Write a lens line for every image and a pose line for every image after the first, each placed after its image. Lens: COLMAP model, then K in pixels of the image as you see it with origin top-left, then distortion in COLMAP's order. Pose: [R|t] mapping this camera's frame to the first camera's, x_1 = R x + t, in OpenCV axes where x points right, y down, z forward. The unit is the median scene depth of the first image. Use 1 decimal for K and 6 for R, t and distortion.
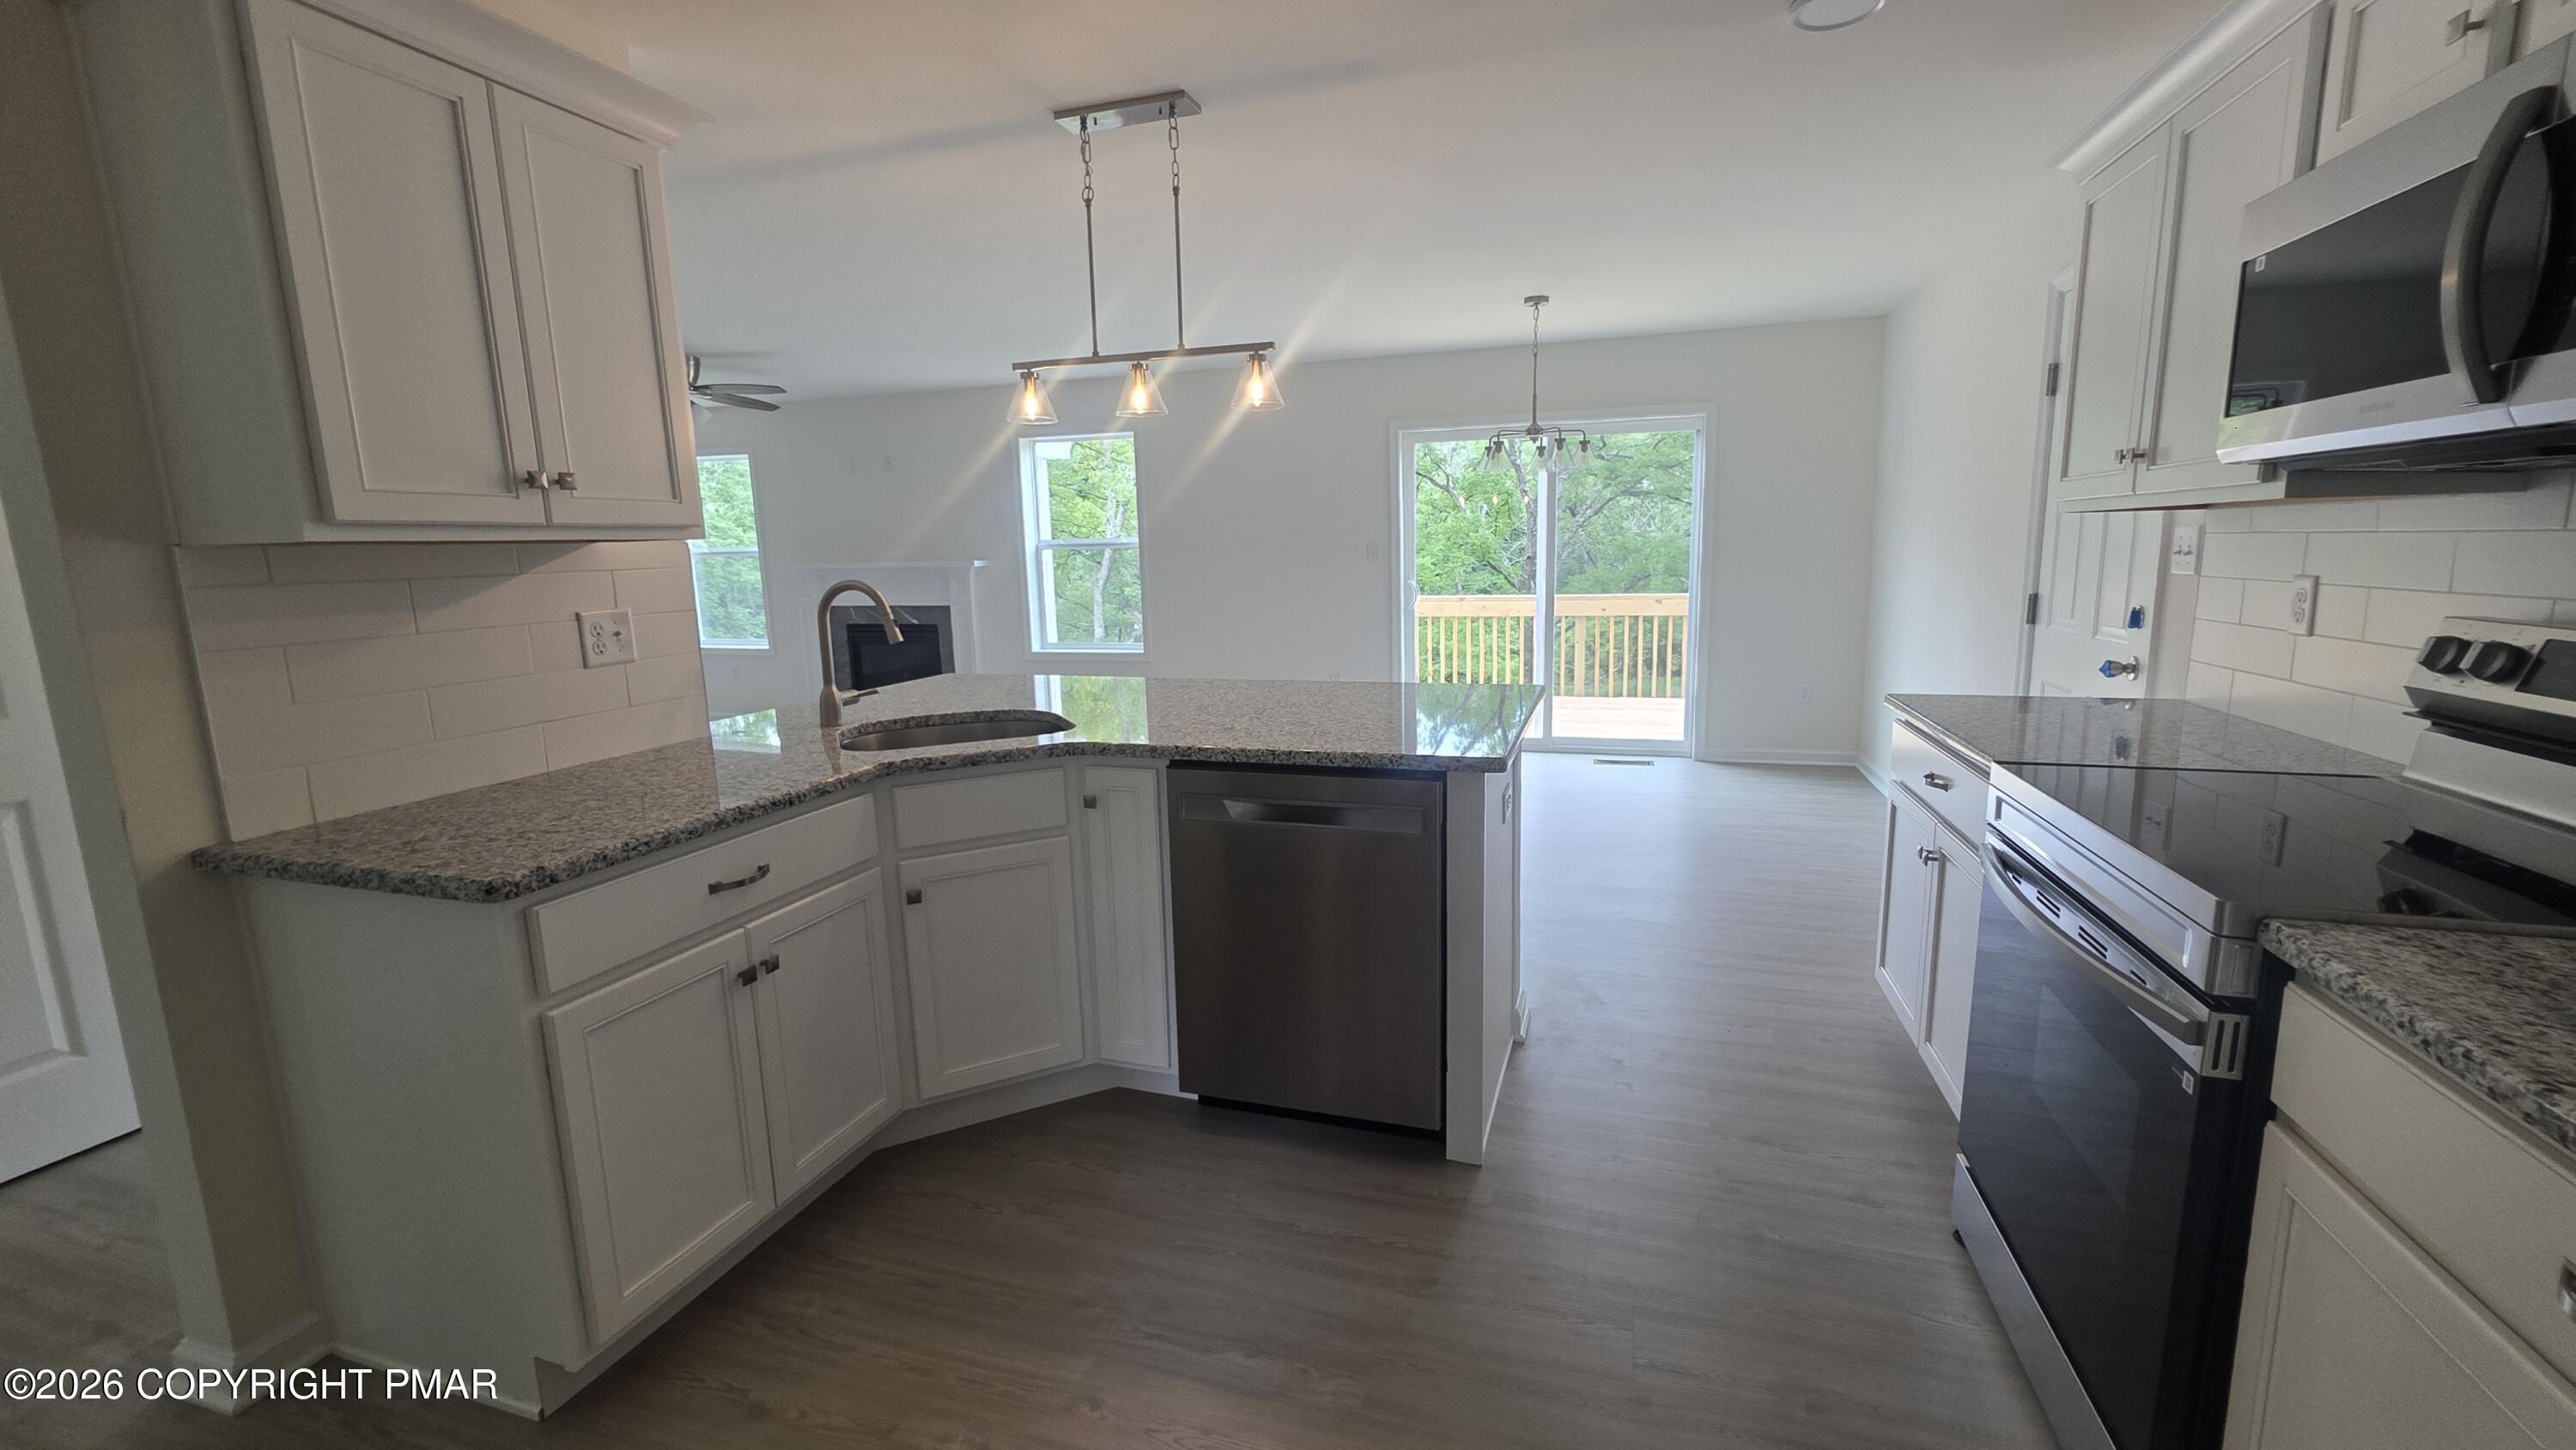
lens RADIAL K [[1024.0, 0, 1279.6], [0, 1024.0, 716.9], [0, 0, 1]] dist [0.002108, -0.000487]
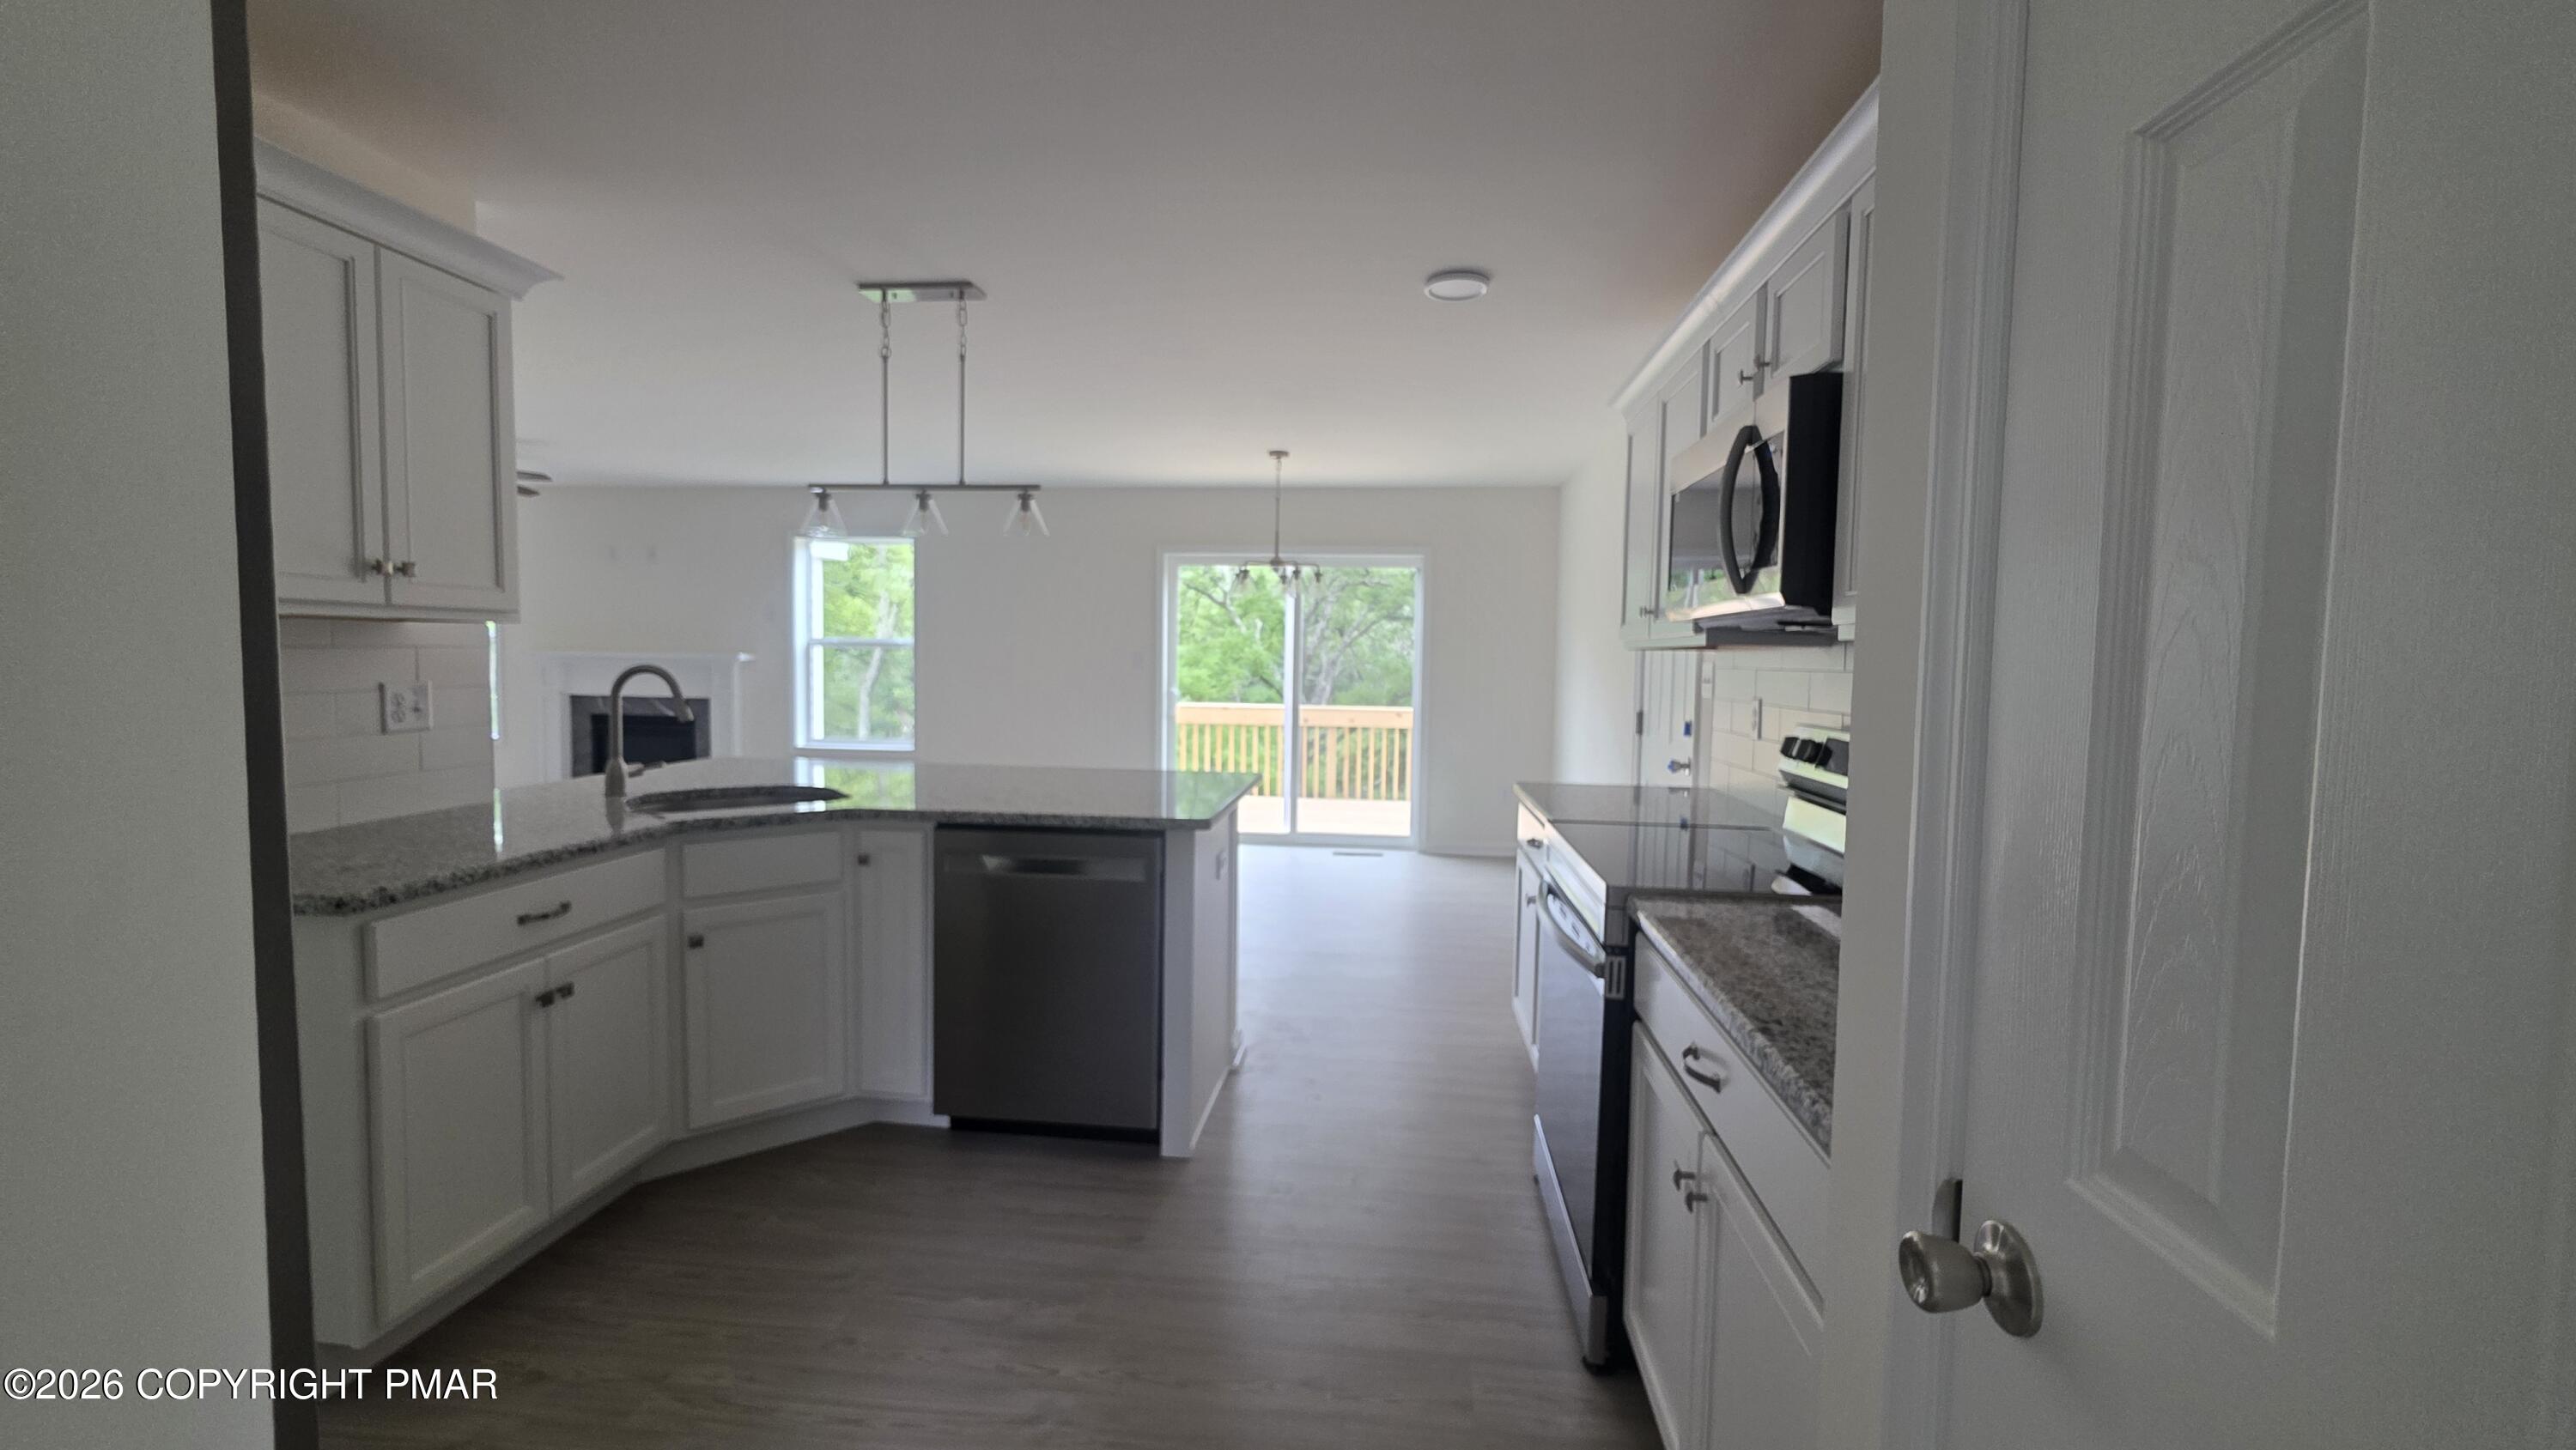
lens RADIAL K [[1050.4, 0, 1280.3], [0, 1050.4, 710.5], [0, 0, 1]] dist [-0.001178, -0.000158]
pose [[0.978528, 0.029073, 0.204051, 0.029826], [-0.005412, 0.993285, -0.115570, 0.049171], [-0.206041, 0.111984, 0.972115, -0.273336]]
